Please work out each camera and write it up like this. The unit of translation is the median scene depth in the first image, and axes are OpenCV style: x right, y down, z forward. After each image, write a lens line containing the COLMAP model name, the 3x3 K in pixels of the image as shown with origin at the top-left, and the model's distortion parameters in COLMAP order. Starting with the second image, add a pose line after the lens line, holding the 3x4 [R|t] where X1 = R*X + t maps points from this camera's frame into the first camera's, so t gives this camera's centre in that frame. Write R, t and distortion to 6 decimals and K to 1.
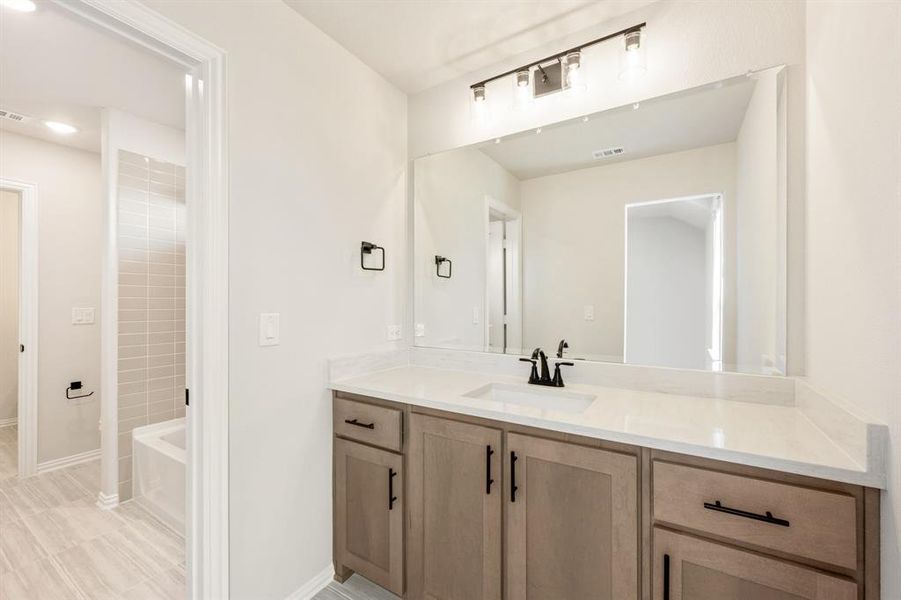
lens RADIAL K [[364.0, 0, 457.1], [0, 364.0, 299.3], [0, 0, 1]] dist [-0.002494, -0.000858]
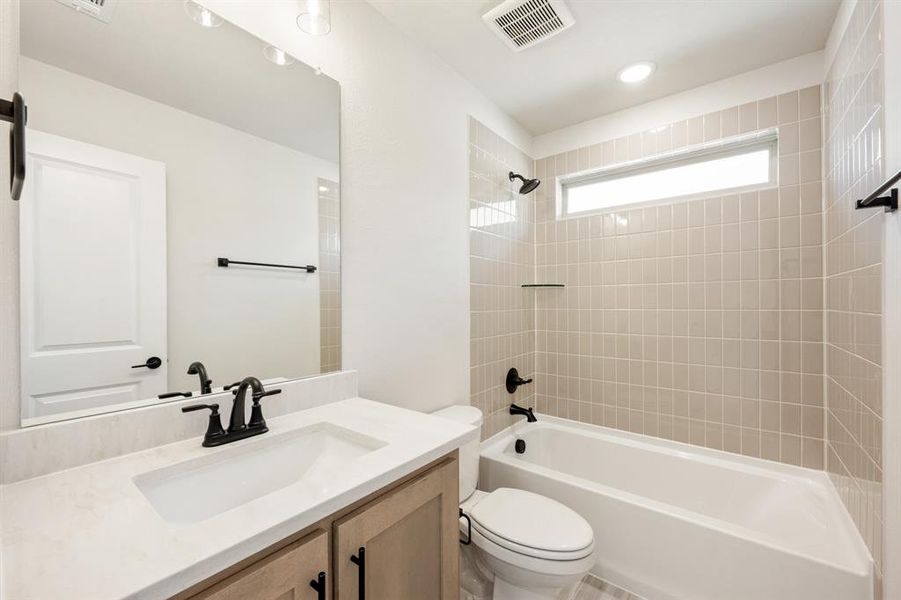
lens RADIAL K [[368.6, 0, 456.8], [0, 368.6, 304.2], [0, 0, 1]] dist [0.013523, 0.000190]
pose [[0.151146, -0.006854, 0.988488, -0.319873], [-0.002469, 0.999970, 0.007311, 0.006007], [-0.988508, -0.003545, 0.151125, 0.556516]]
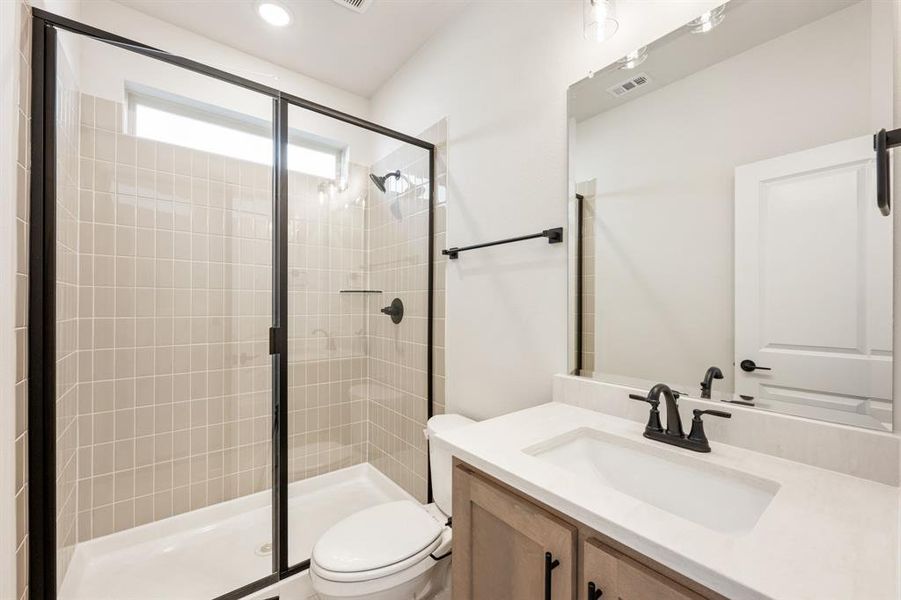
lens RADIAL K [[368.6, 0, 453.0], [0, 368.6, 302.2], [0, 0, 1]] dist [0.013523, 0.000190]
pose [[0.939529, 0.003925, -0.342446, 0.109859], [-0.004089, 0.999992, 0.000243, 0.001986], [0.342444, 0.001172, 0.939537, 0.302976]]
